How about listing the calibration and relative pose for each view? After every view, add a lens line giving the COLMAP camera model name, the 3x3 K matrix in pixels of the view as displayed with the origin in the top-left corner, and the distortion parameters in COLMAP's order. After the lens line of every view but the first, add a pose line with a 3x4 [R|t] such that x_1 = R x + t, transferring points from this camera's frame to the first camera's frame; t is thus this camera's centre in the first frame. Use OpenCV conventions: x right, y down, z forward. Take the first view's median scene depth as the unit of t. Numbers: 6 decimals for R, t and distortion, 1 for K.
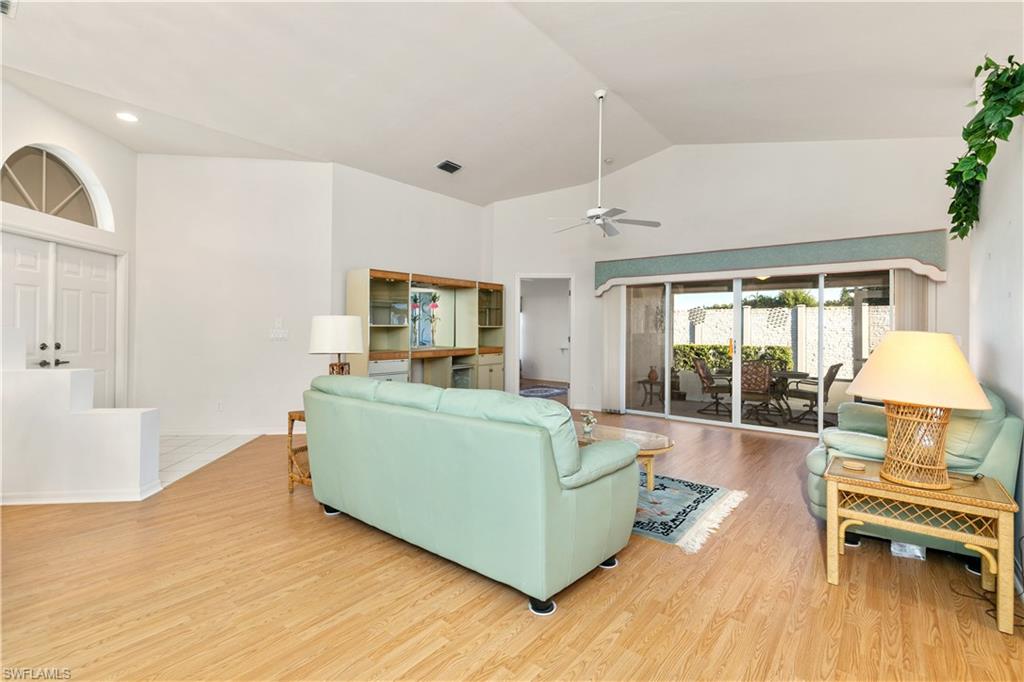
lens RADIAL K [[485.2, 0, 526.3], [0, 485.2, 325.6], [0, 0, 1]] dist [0.005675, 0.000411]
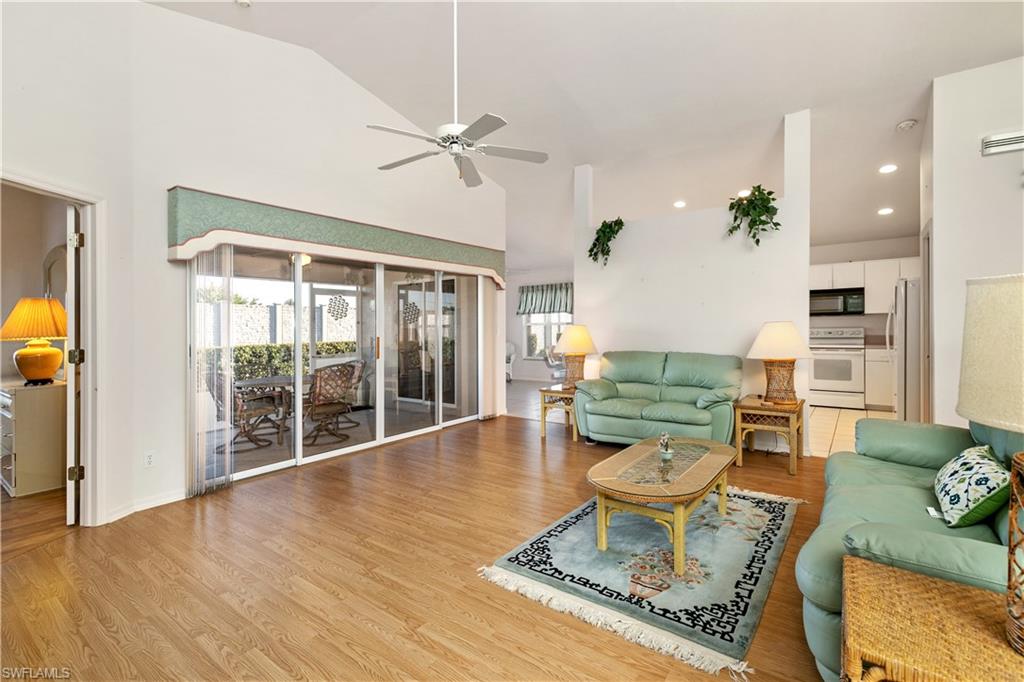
lens RADIAL K [[485.2, 0, 526.3], [0, 485.2, 325.6], [0, 0, 1]] dist [0.005675, 0.000411]
pose [[0.003974, -0.005983, 0.999974, -0.573187], [0.002889, 0.999978, 0.005972, 0.001866], [-0.999988, 0.002865, 0.003991, 1.134341]]
